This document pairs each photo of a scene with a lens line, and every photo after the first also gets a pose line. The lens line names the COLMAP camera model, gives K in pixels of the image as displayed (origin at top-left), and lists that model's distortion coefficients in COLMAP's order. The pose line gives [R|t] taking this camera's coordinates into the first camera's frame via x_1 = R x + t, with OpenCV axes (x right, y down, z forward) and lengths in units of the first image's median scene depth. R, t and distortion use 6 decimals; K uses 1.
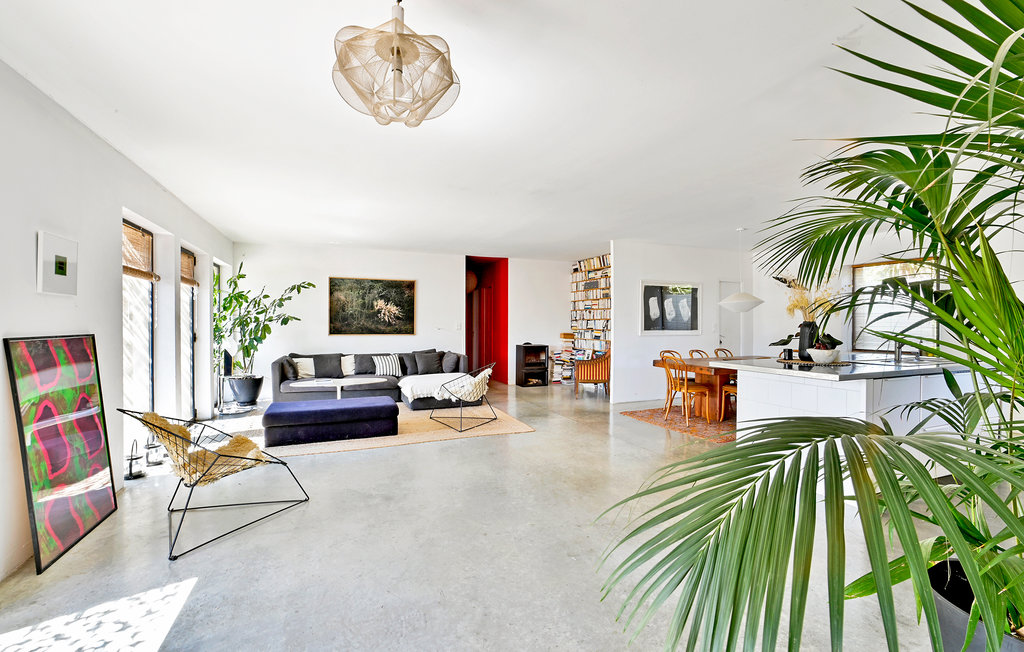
lens RADIAL K [[436.5, 0, 515.3], [0, 436.5, 324.1], [0, 0, 1]] dist [-0.014984, 0.000289]
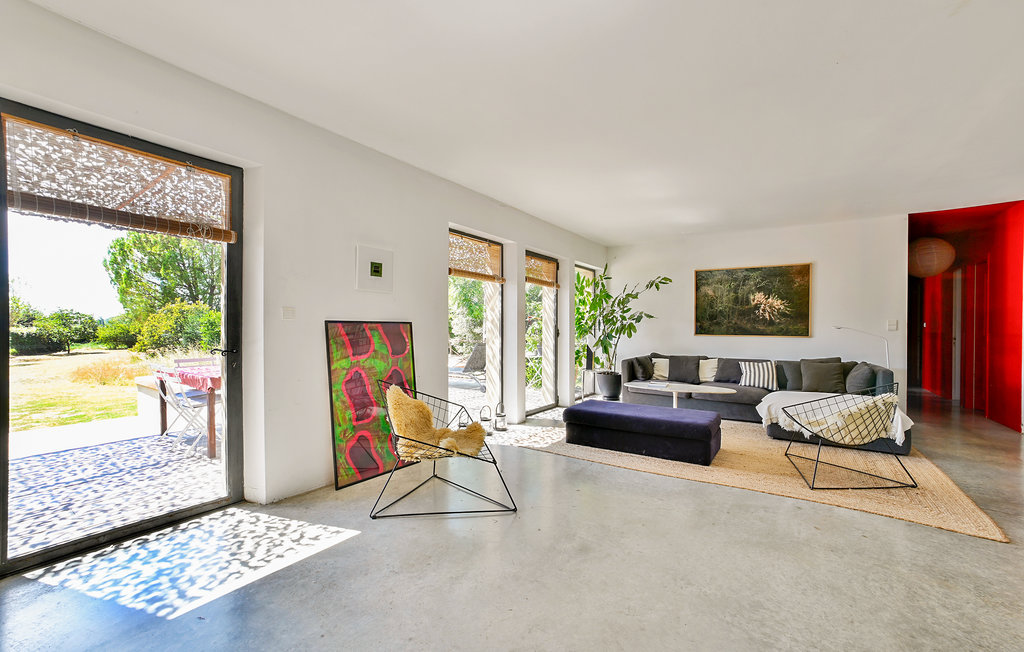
lens RADIAL K [[421.8, 0, 525.9], [0, 421.8, 325.7], [0, 0, 1]] dist [0.002207, 0.001605]
pose [[0.559556, -0.004214, -0.828782, 0.099223], [-0.007556, 0.999920, -0.010186, 0.017567], [0.828758, 0.011962, 0.559479, 0.227553]]
